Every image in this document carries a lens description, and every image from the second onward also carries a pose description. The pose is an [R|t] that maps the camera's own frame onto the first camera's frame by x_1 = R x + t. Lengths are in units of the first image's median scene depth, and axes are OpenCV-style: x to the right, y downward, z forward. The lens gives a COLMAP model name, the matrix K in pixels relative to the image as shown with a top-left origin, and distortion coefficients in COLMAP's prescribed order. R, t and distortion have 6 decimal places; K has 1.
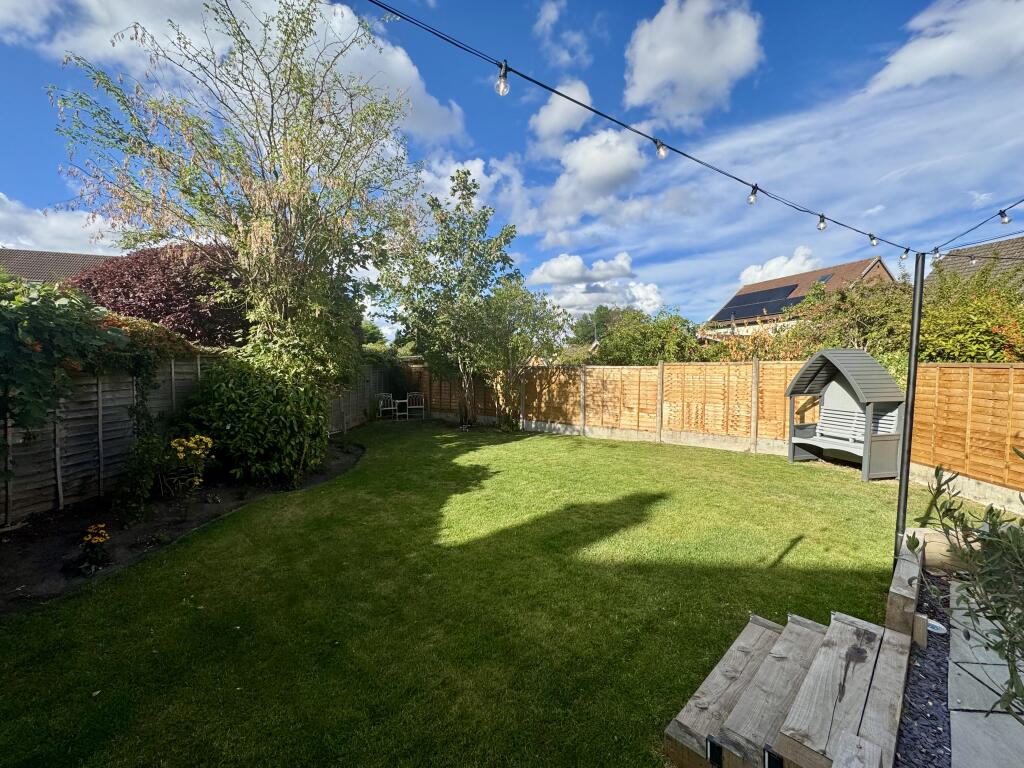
lens RADIAL K [[409.0, 0, 512.0], [0, 409.0, 384.0], [0, 0, 1]] dist [-0.000083, 0.000458]
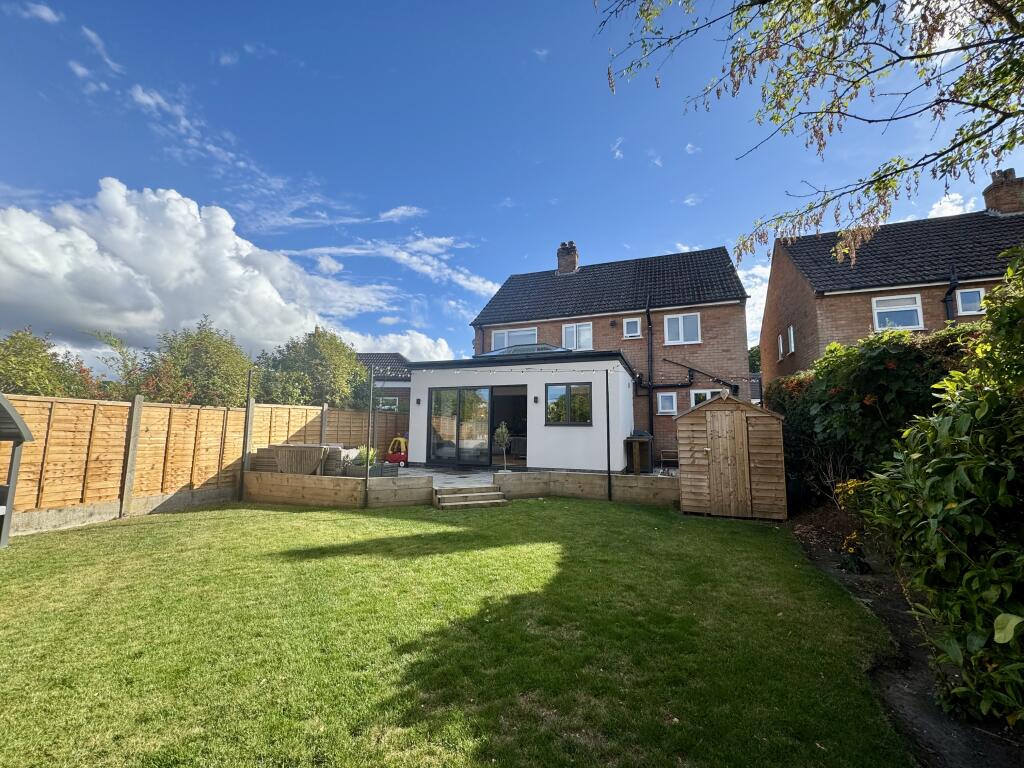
lens RADIAL K [[409.0, 0, 512.0], [0, 409.0, 384.0], [0, 0, 1]] dist [-0.000083, 0.000458]
pose [[-0.959435, 0.016672, 0.281436, -0.146226], [-0.022224, 0.990671, -0.134450, 0.016497], [-0.281052, -0.135250, -0.950114, 0.840108]]
